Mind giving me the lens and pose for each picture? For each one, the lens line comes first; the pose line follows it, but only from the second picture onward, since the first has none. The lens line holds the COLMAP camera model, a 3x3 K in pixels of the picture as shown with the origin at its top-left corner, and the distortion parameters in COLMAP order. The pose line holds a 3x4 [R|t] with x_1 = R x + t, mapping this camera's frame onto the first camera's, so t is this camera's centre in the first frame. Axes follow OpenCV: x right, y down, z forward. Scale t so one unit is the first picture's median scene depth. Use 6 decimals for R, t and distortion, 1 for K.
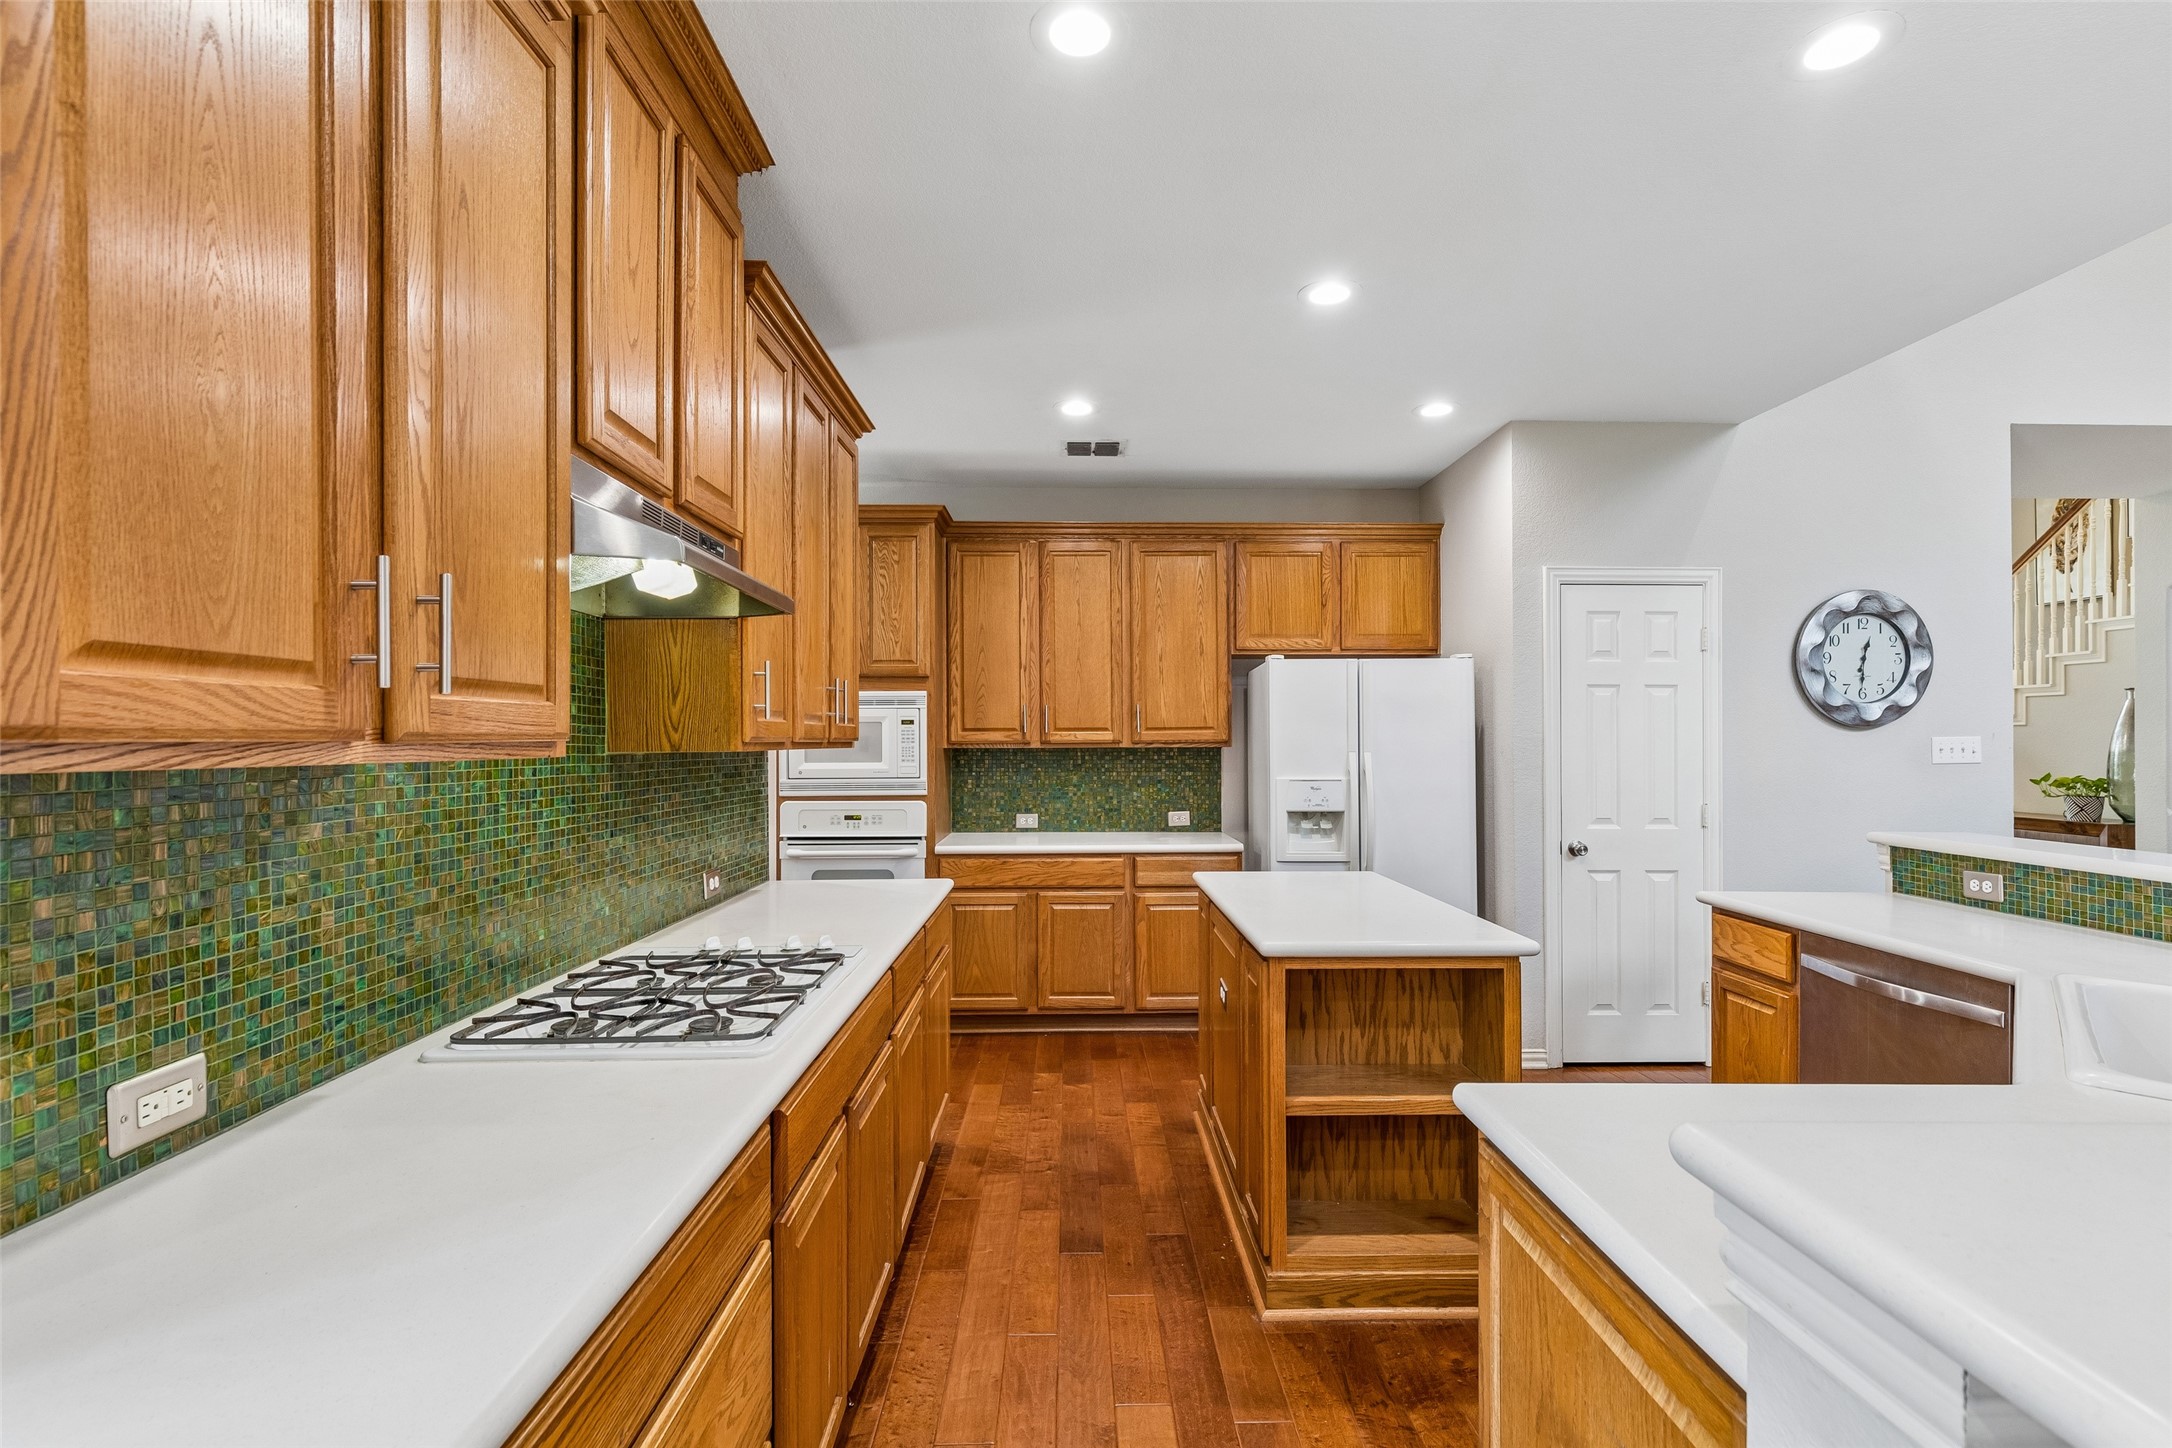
lens RADIAL K [[970.1, 0, 1098.2], [0, 970.1, 738.8], [0, 0, 1]] dist [0.004163, -0.000657]
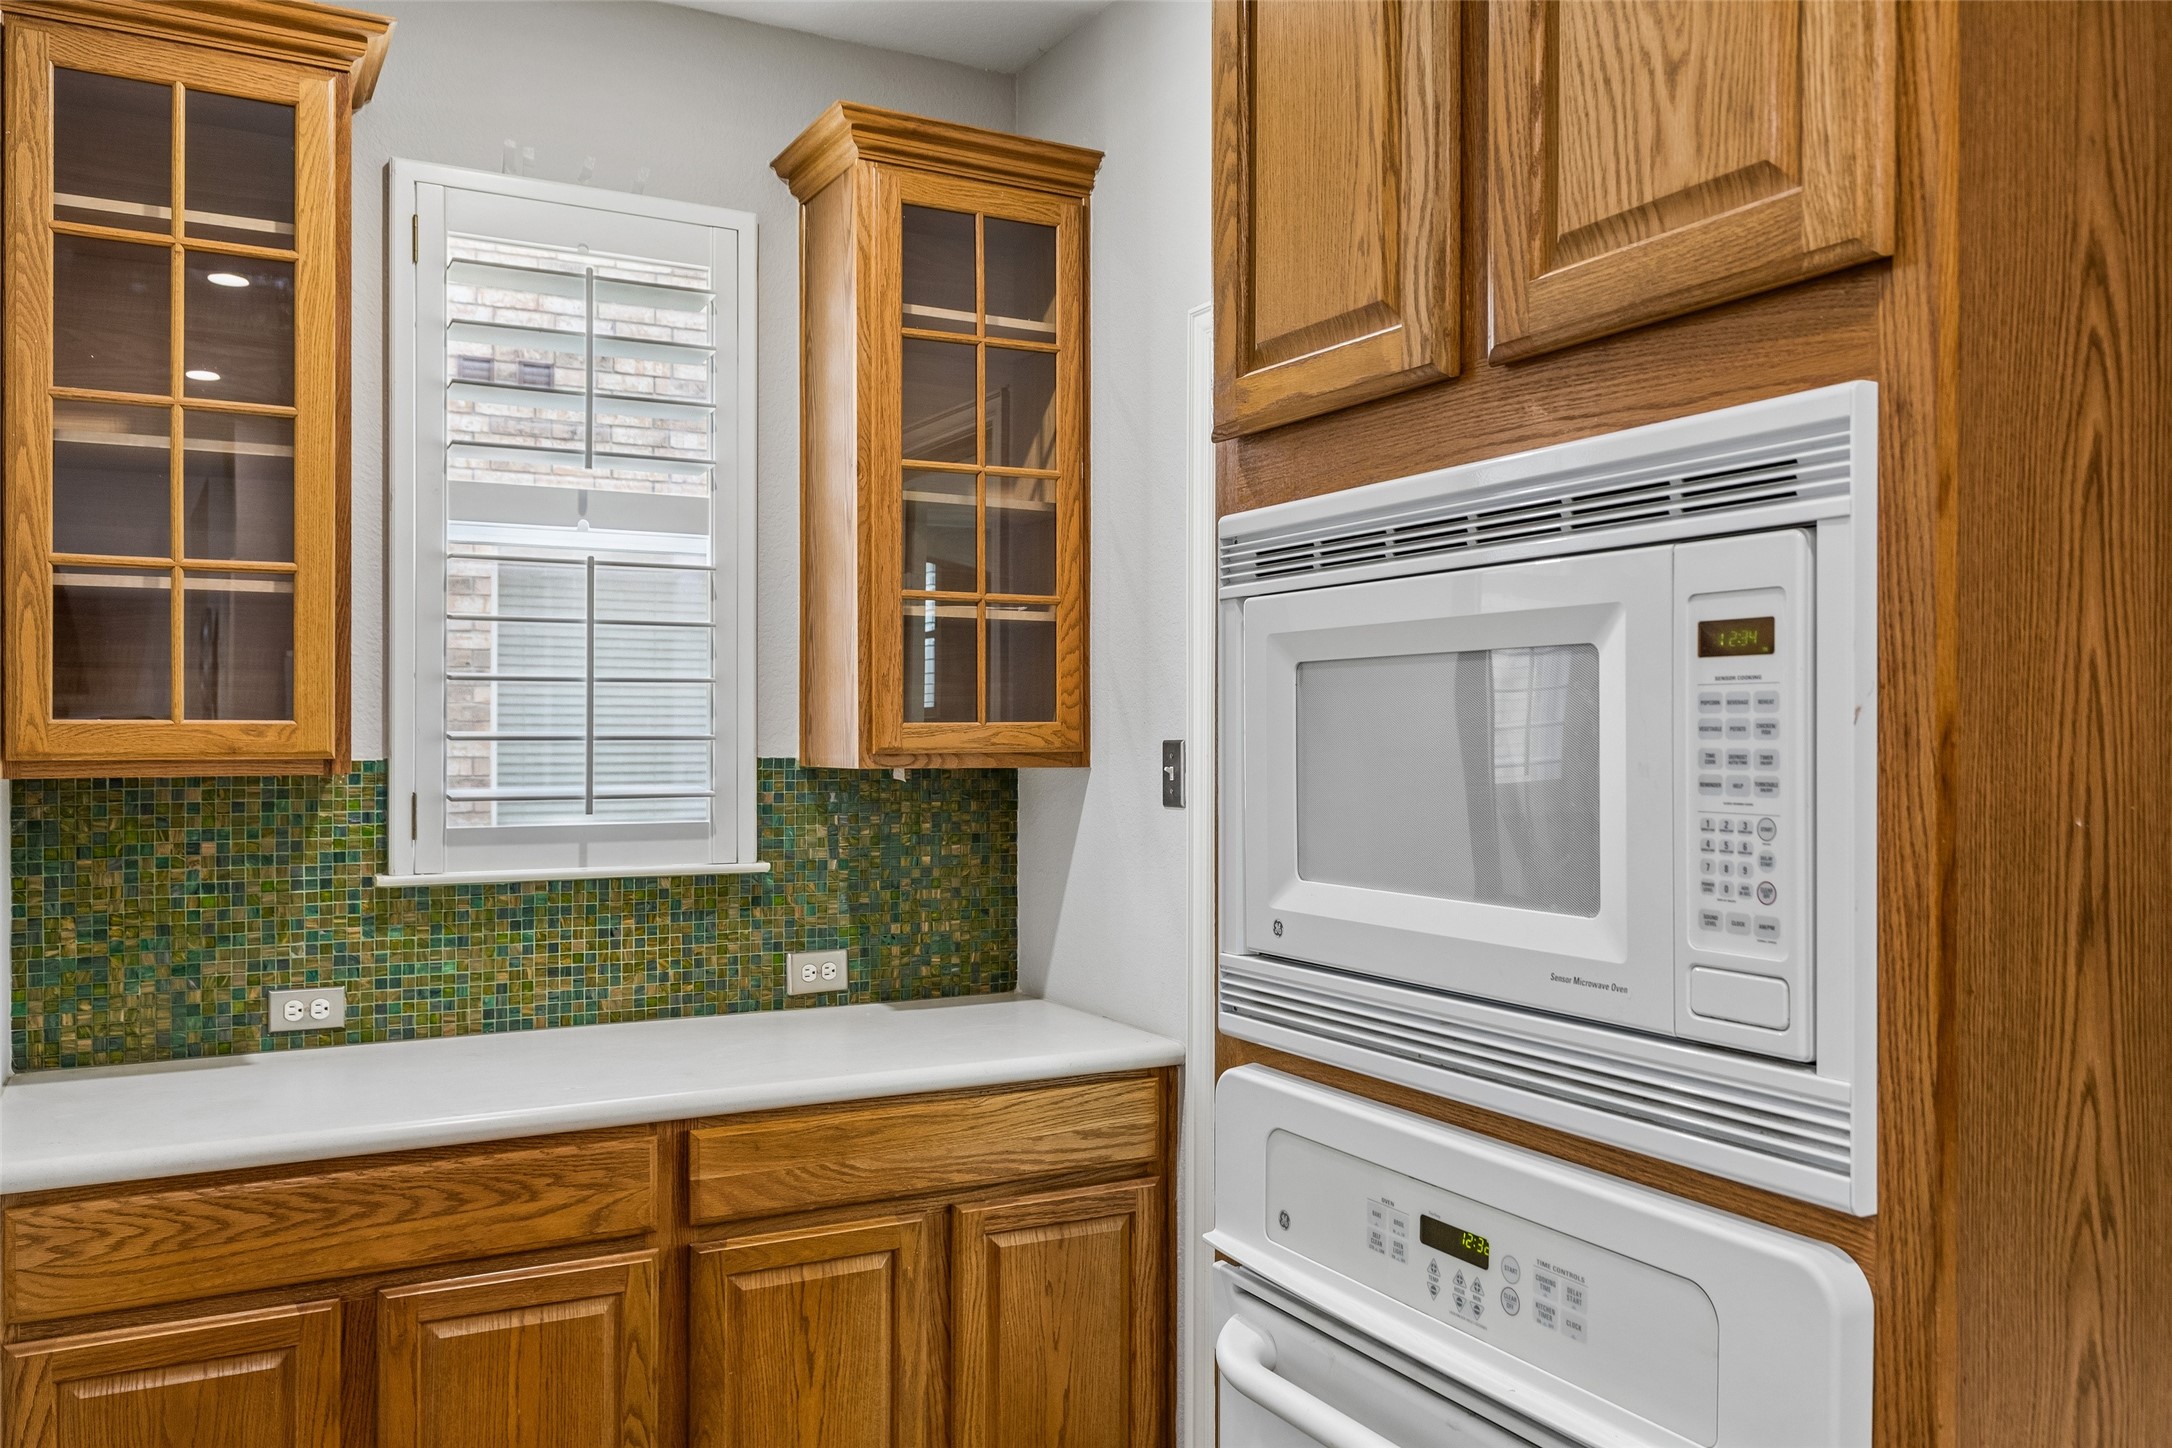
lens RADIAL K [[1707.4, 0, 1088.2], [0, 1707.4, 733.6], [0, 0, 1]] dist [-0.003481, -0.002219]
pose [[0.457599, 0.004148, -0.889149, -0.029027], [-0.001453, 0.999991, 0.003917, -0.004859], [0.889158, -0.000500, 0.457601, 0.854354]]
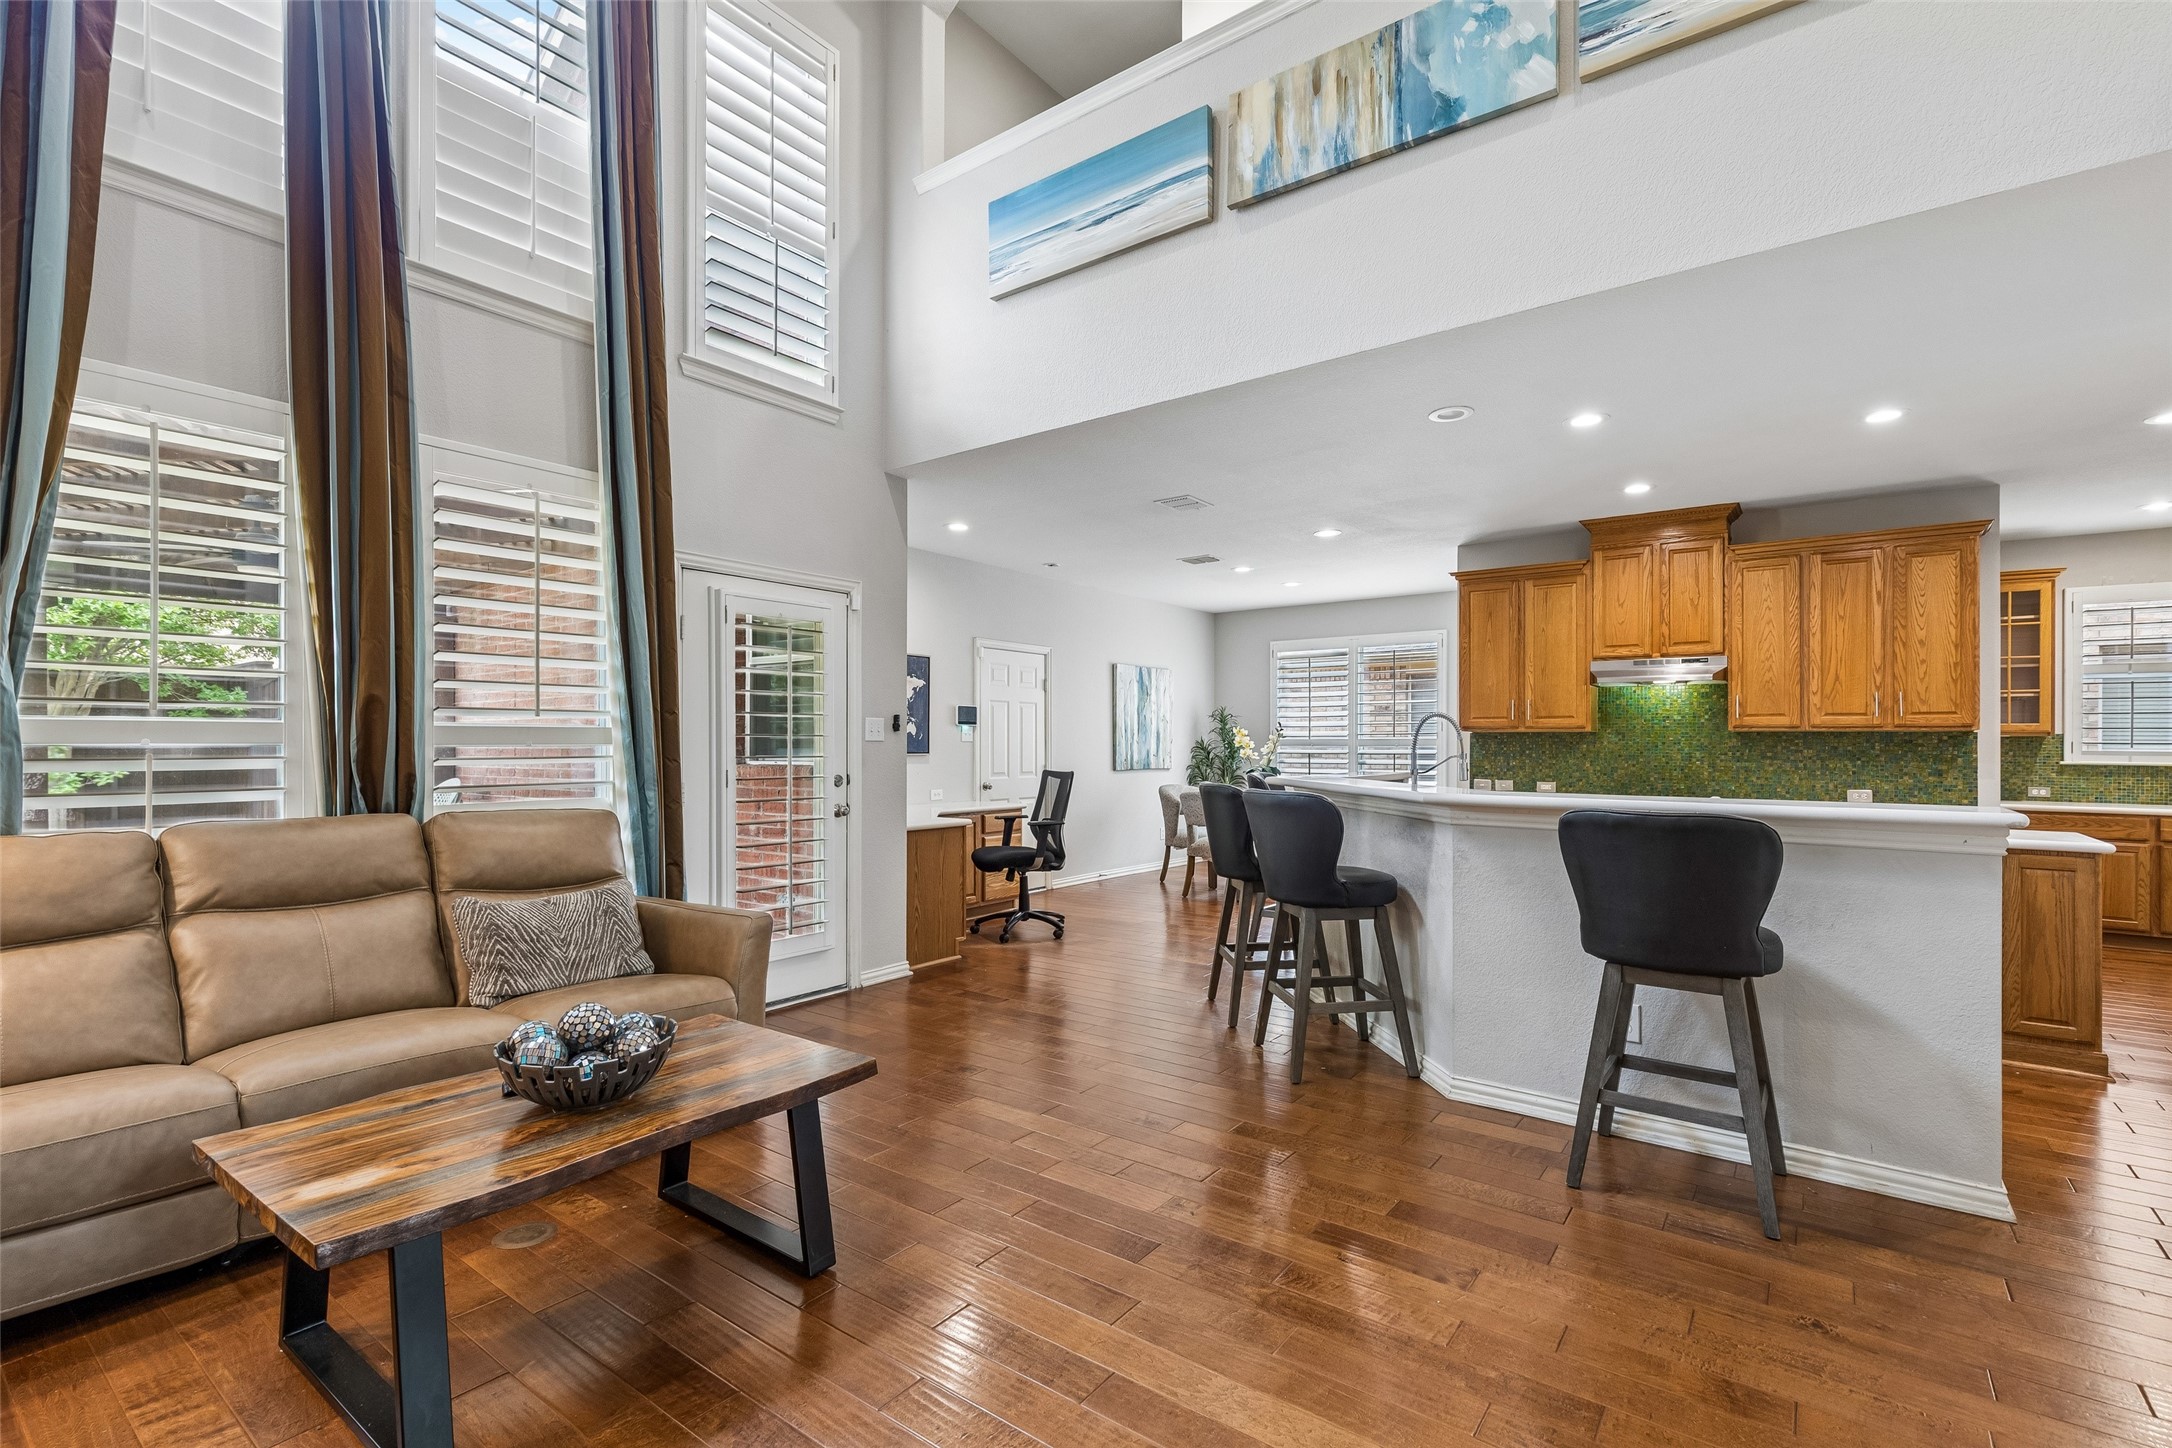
lens RADIAL K [[970.1, 0, 1098.2], [0, 970.1, 738.8], [0, 0, 1]] dist [0.004163, -0.000657]
pose [[-0.614737, -0.004173, -0.788721, 1.449332], [-0.001951, 0.999991, -0.003770, 0.025355], [0.788730, -0.000779, -0.614740, 0.653390]]
